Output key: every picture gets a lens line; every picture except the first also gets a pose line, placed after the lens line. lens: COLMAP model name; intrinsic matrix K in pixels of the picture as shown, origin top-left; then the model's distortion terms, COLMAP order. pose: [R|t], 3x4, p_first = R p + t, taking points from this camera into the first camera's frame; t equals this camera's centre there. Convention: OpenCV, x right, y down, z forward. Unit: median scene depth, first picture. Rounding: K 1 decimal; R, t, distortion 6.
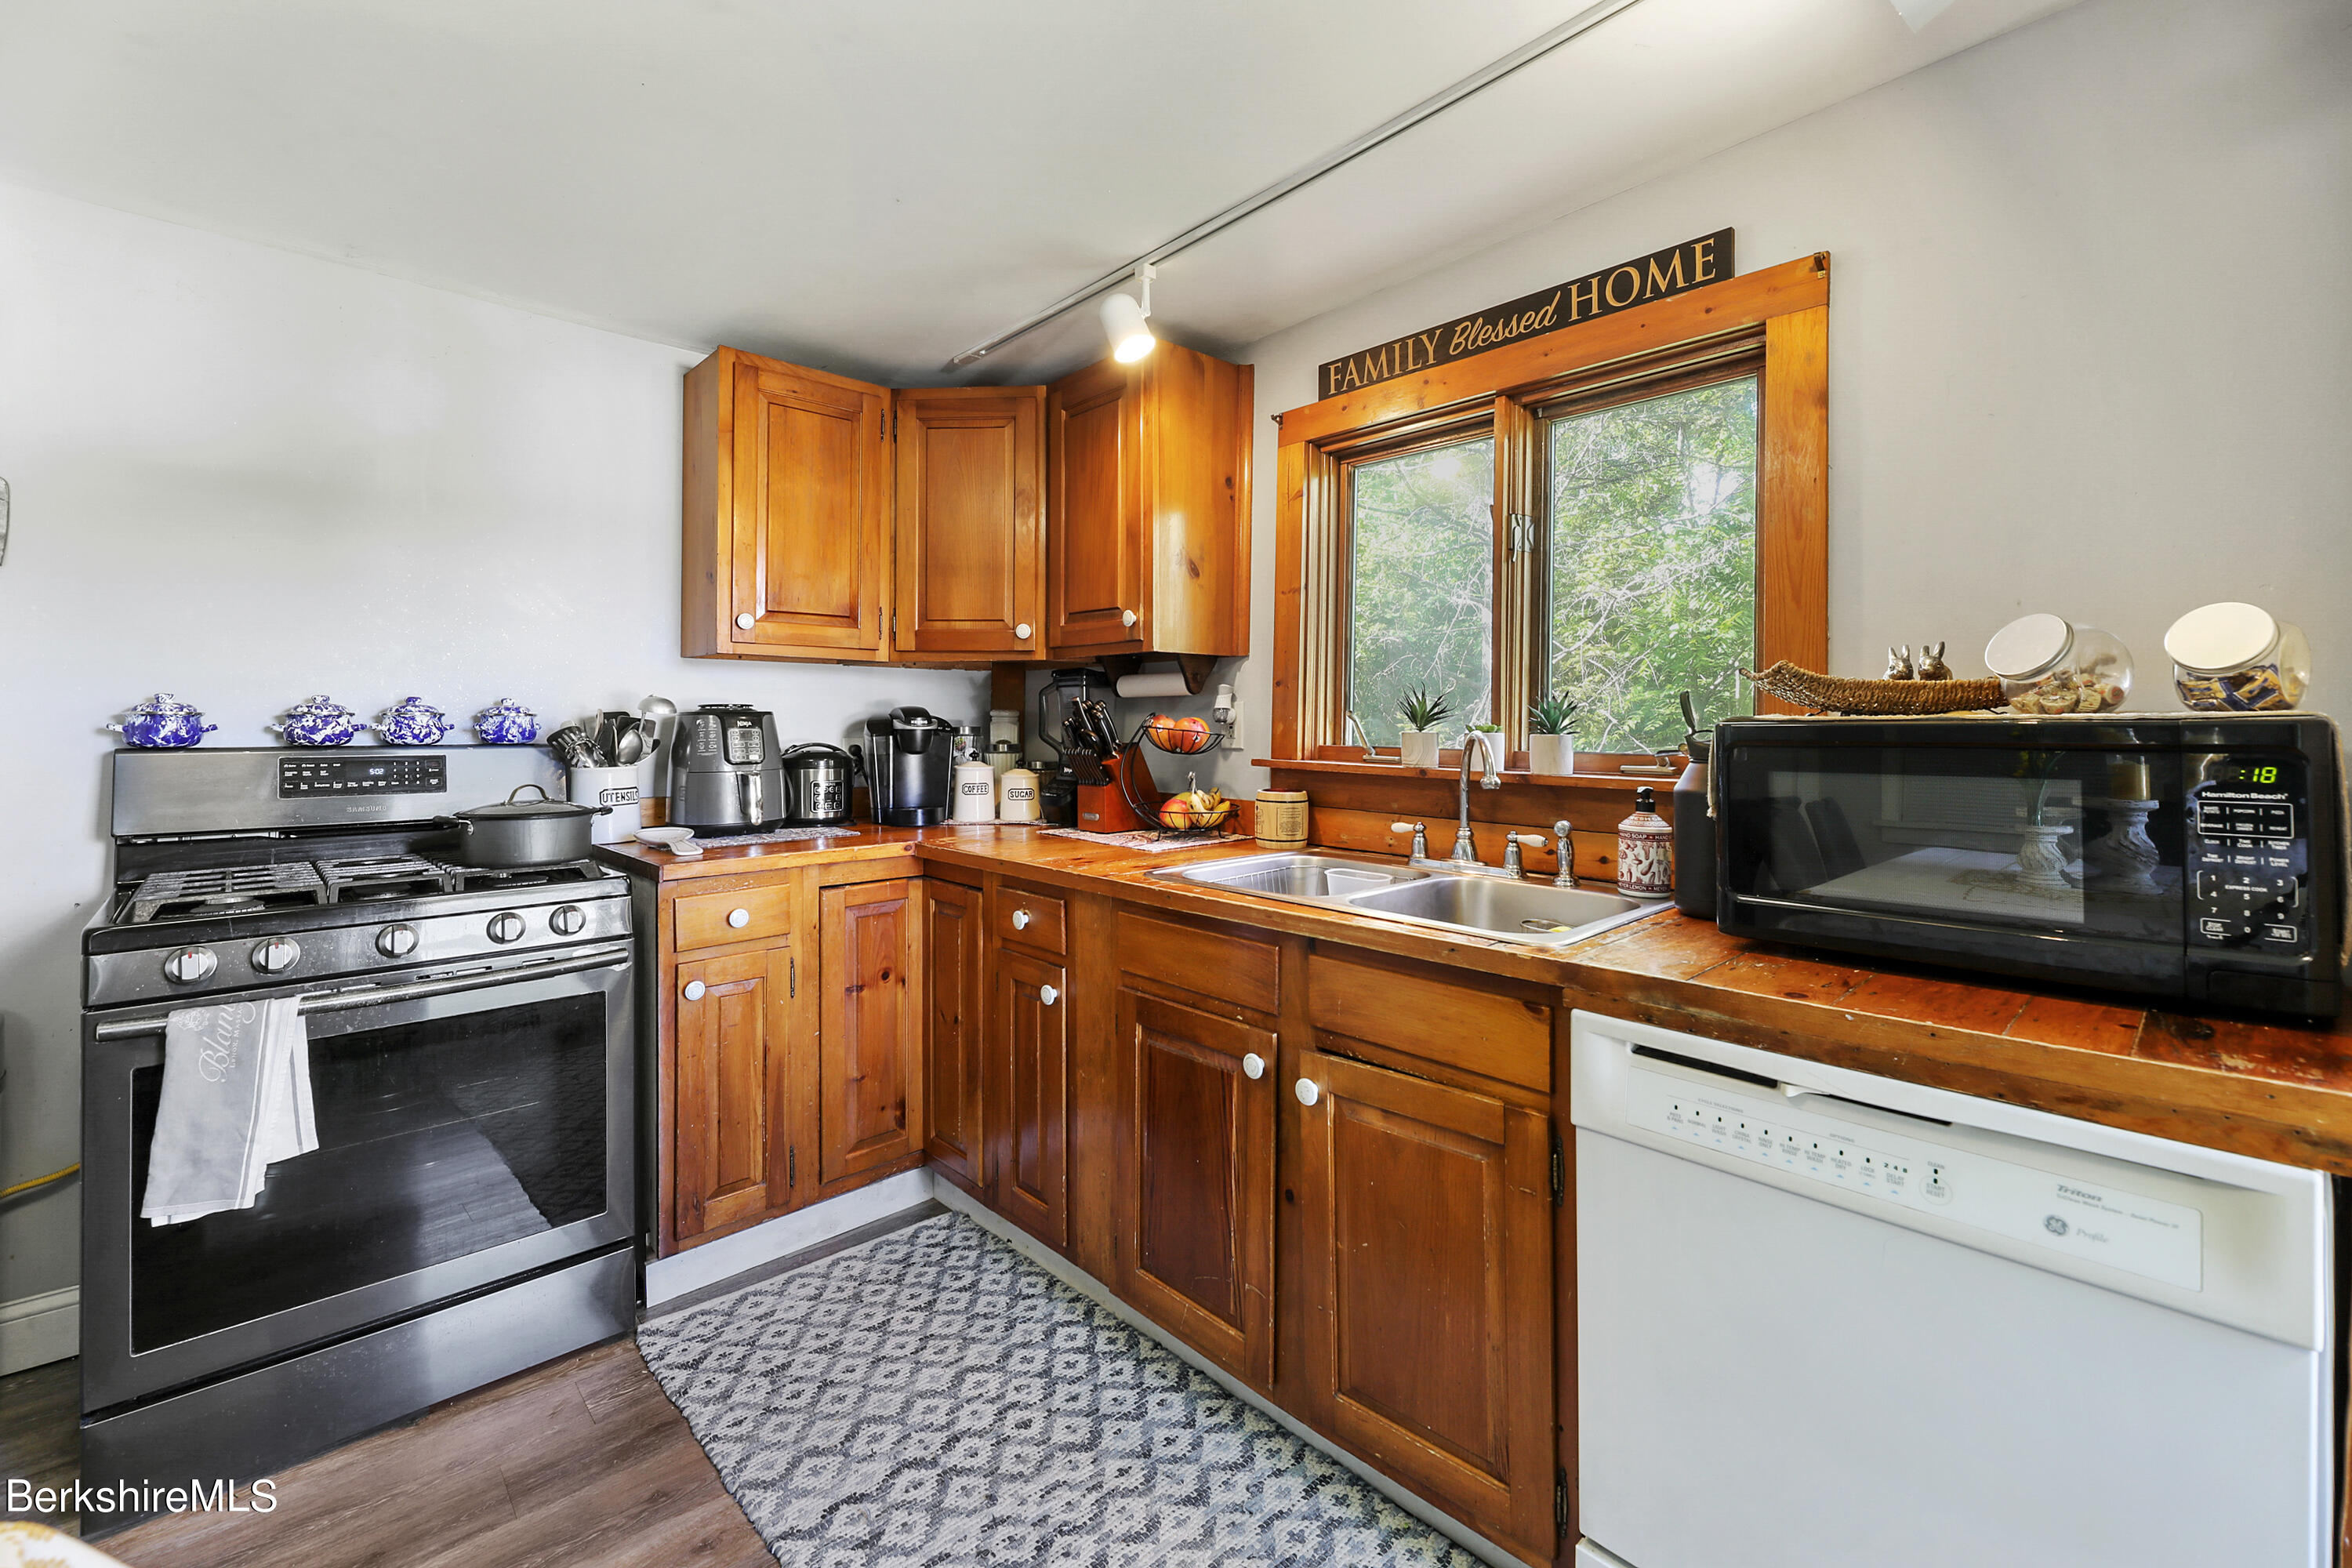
lens RADIAL K [[982.9, 0, 1158.9], [0, 982.9, 714.5], [0, 0, 1]] dist [-0.002732, -0.000234]
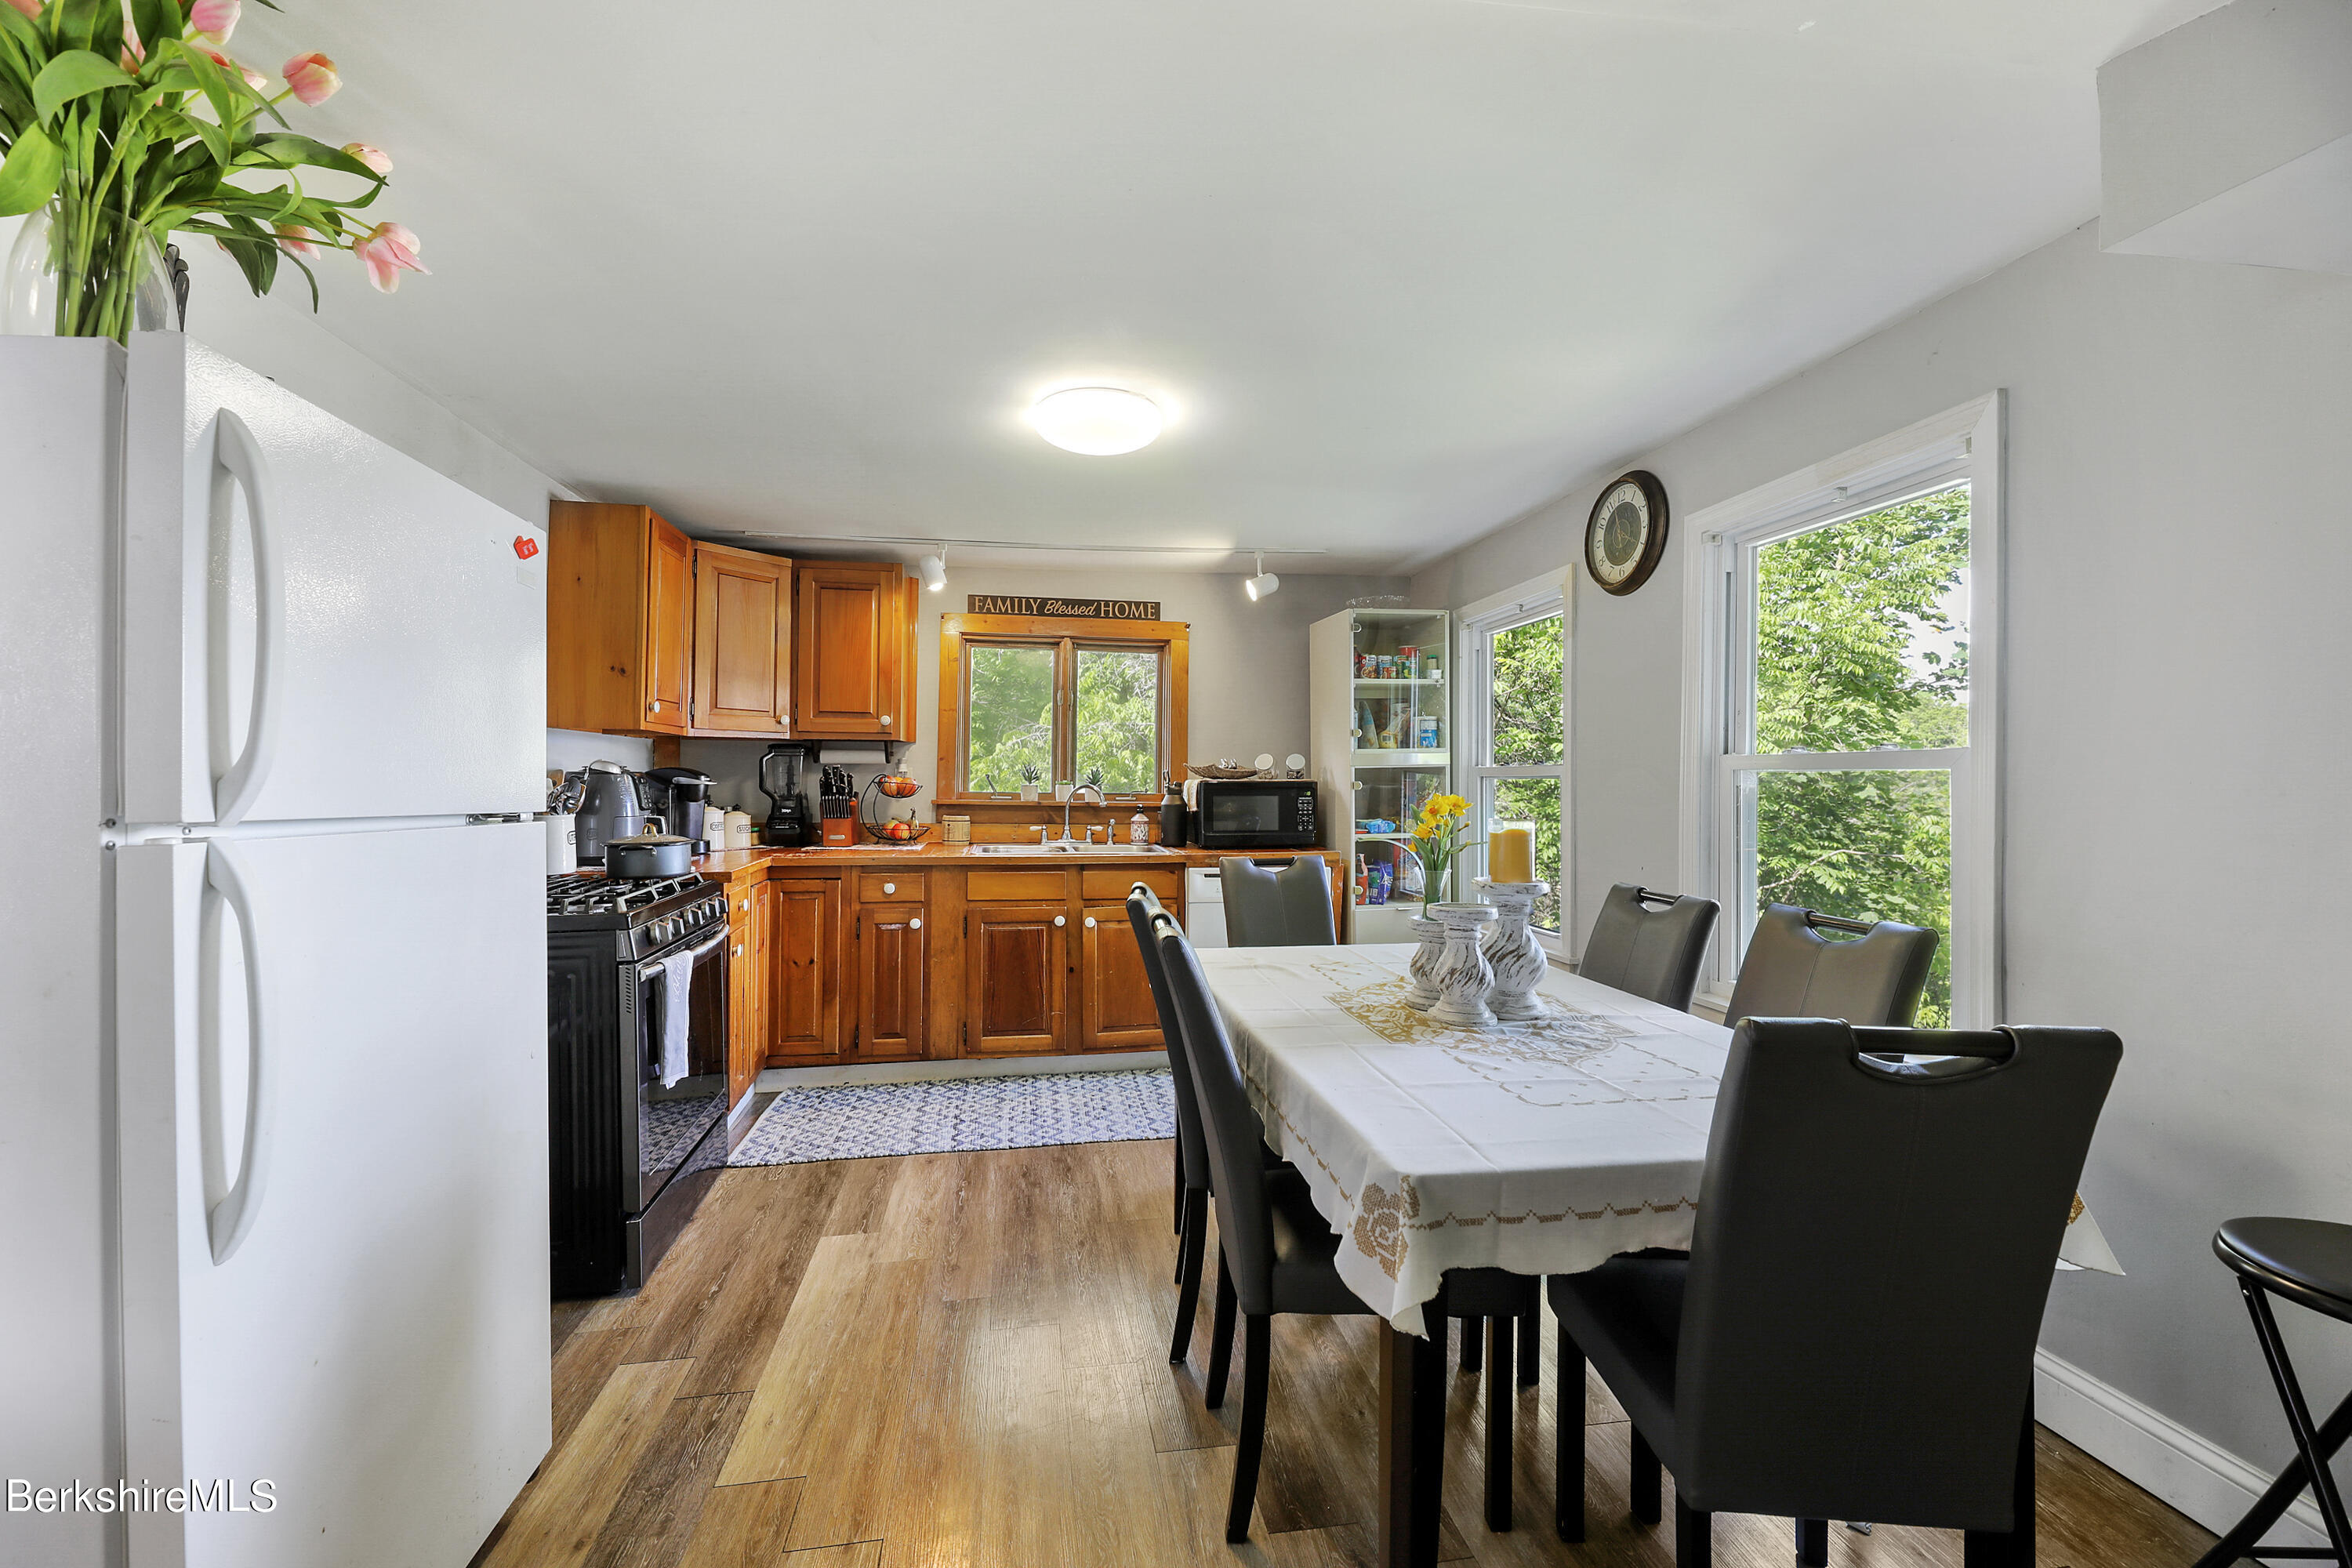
lens RADIAL K [[982.9, 0, 1175.1], [0, 982.9, 781.1], [0, 0, 1]] dist [-0.002732, -0.000234]
pose [[0.535298, -0.000442, 0.844663, -1.547583], [-0.012048, 0.999894, 0.008158, -0.012792], [-0.844578, -0.014543, 0.535236, -0.470131]]
